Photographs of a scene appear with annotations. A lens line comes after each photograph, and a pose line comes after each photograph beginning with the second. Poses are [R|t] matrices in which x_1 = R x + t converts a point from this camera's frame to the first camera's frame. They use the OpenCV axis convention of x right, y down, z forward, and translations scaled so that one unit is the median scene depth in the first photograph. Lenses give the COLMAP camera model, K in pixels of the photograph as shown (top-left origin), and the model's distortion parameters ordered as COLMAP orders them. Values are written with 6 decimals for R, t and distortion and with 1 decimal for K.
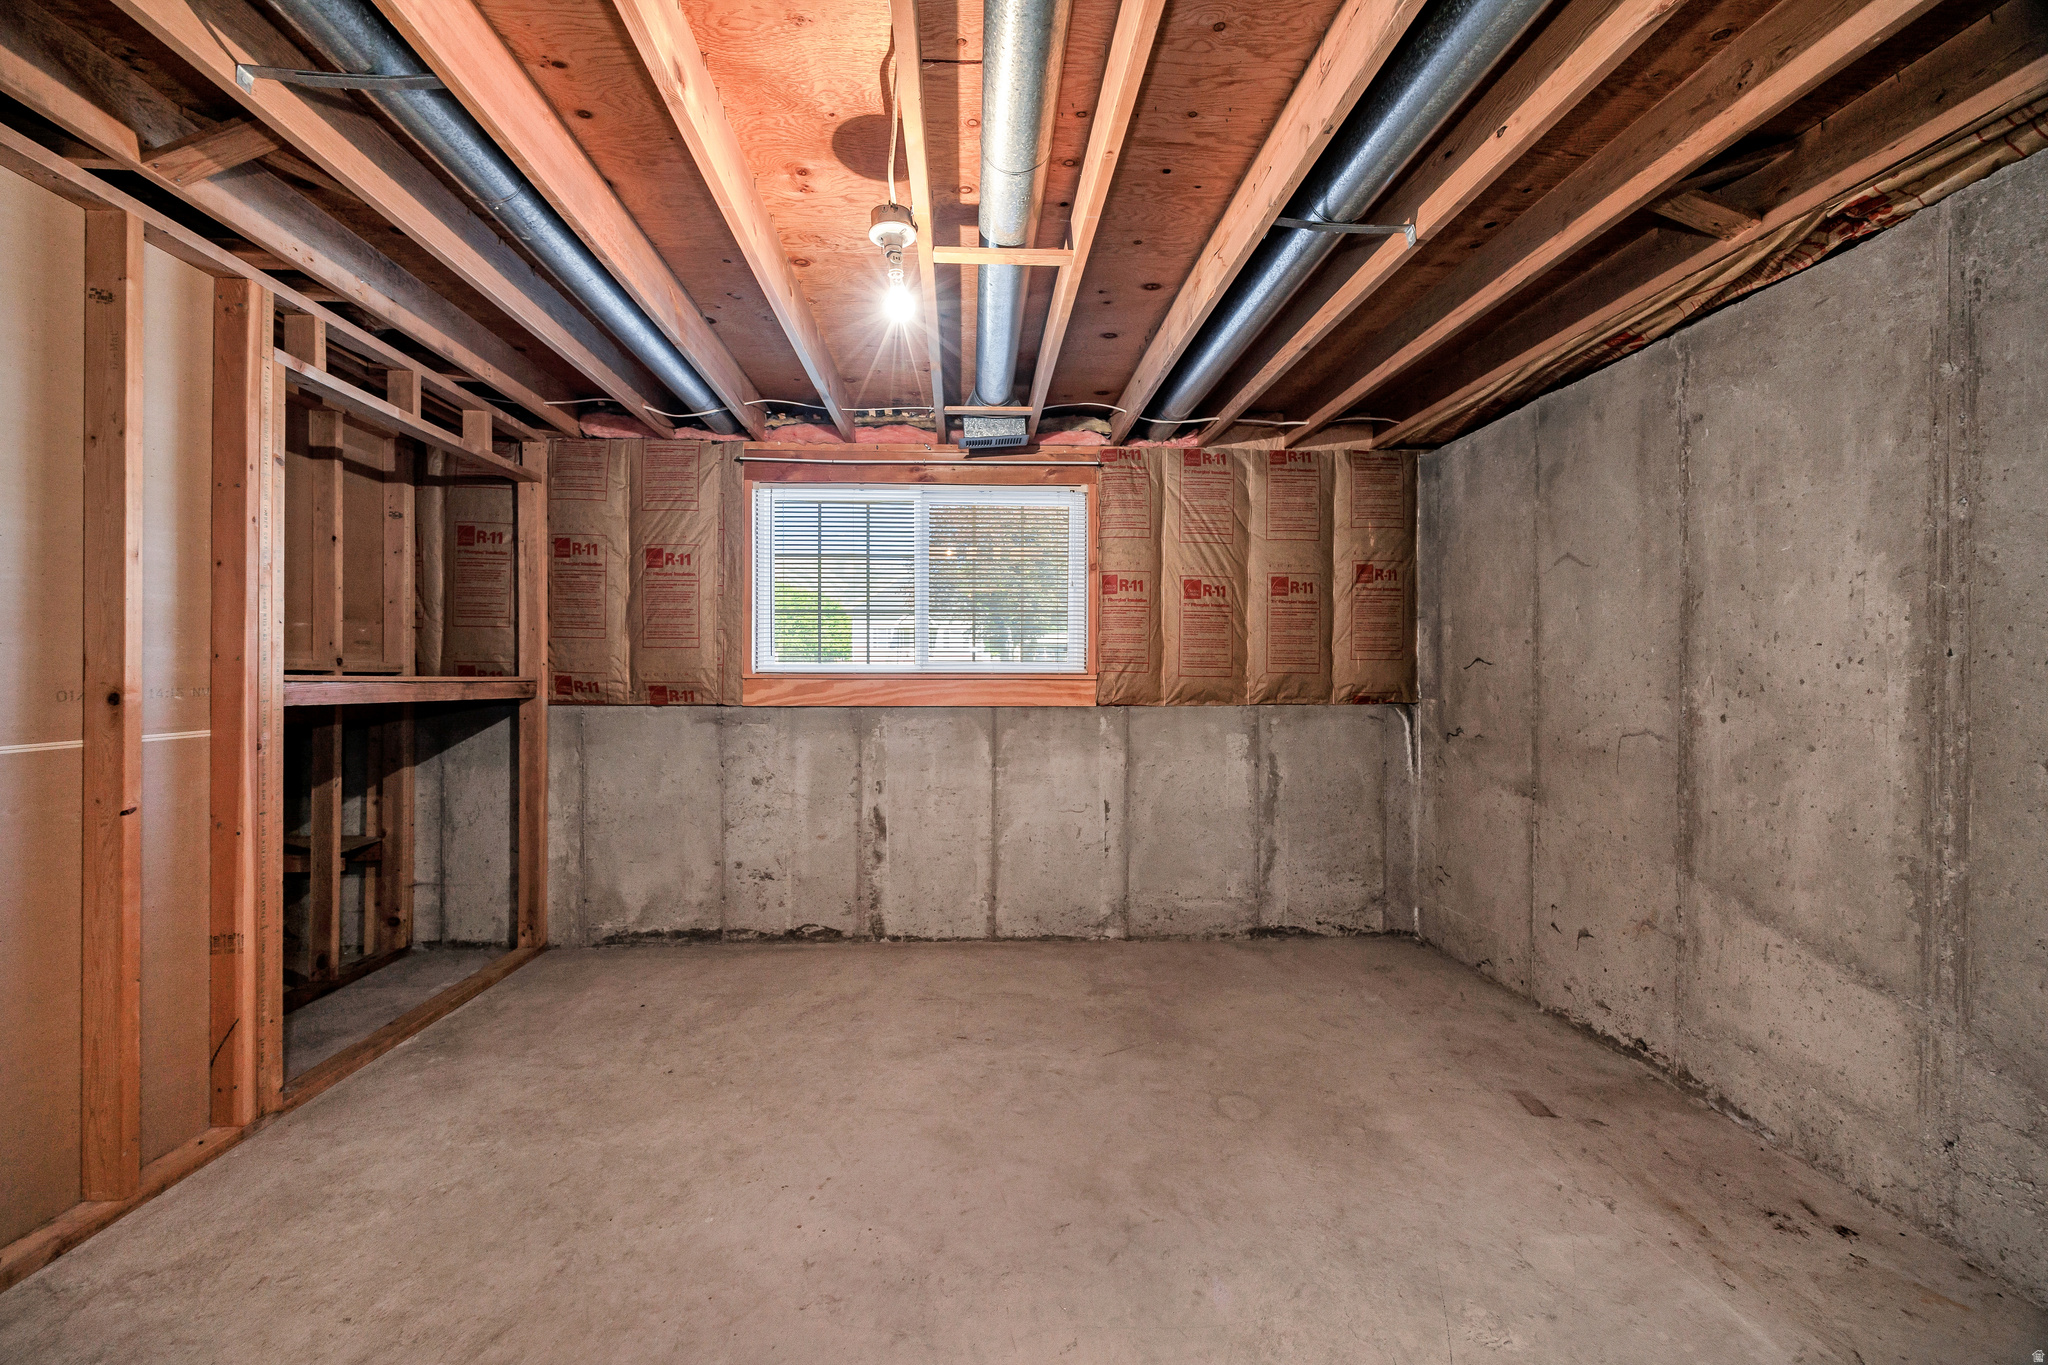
lens RADIAL K [[800.1, 0, 1014.3], [0, 800.1, 683.2], [0, 0, 1]] dist [-0.003547, 0.000345]
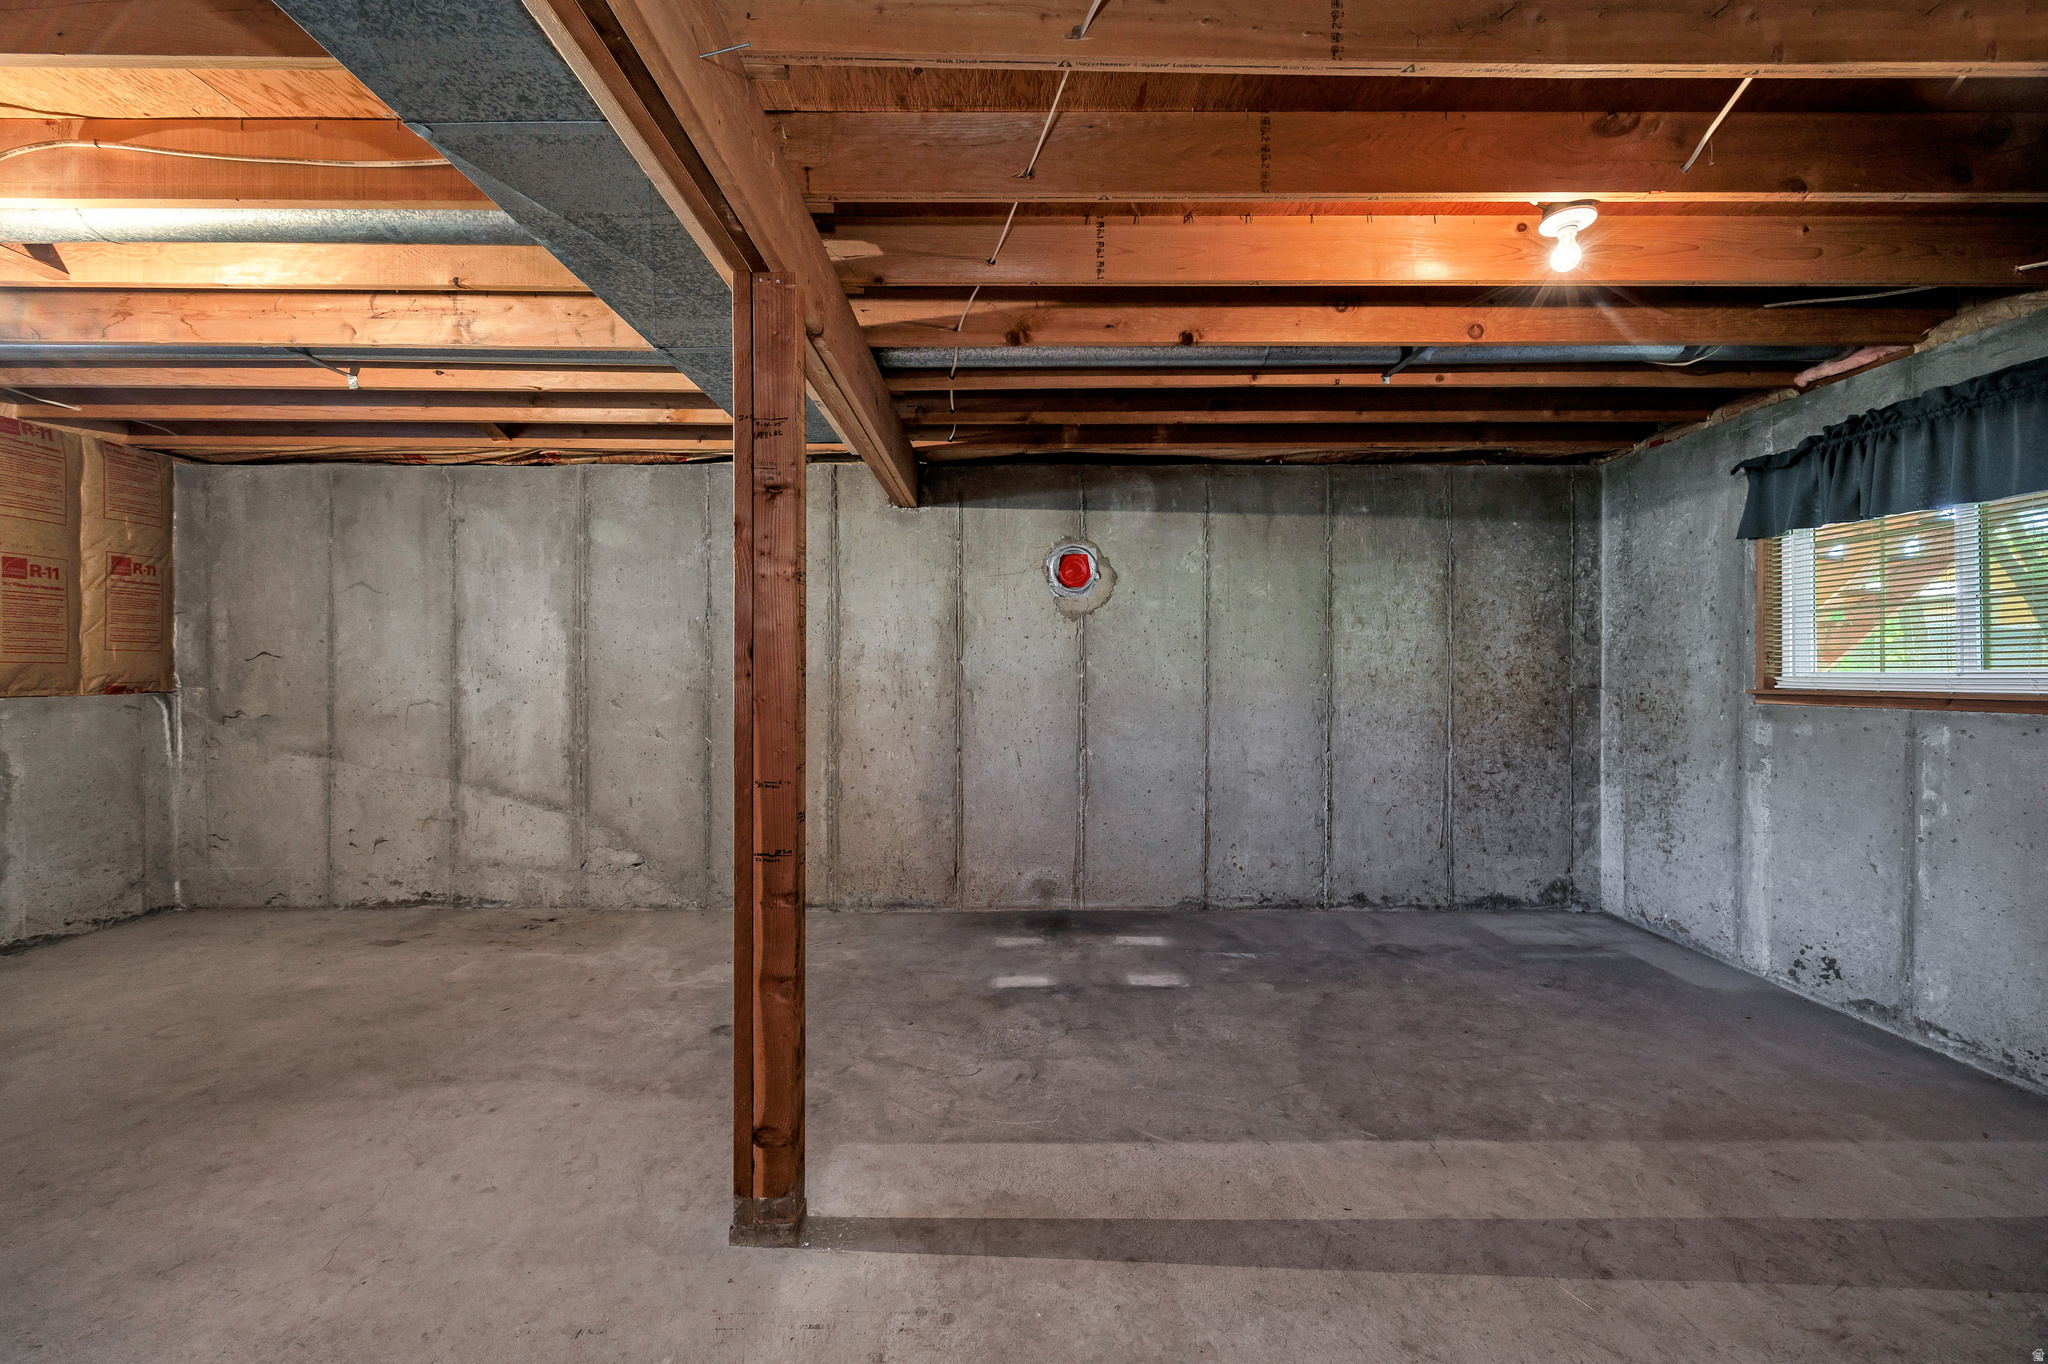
lens RADIAL K [[800.1, 0, 1017.5], [0, 800.1, 677.4], [0, 0, 1]] dist [-0.003547, 0.000345]
pose [[0.044429, -0.010075, 0.998962, -0.665992], [0.007007, 0.999928, 0.009773, 0.004156], [-0.998988, 0.006565, 0.044497, -0.234351]]
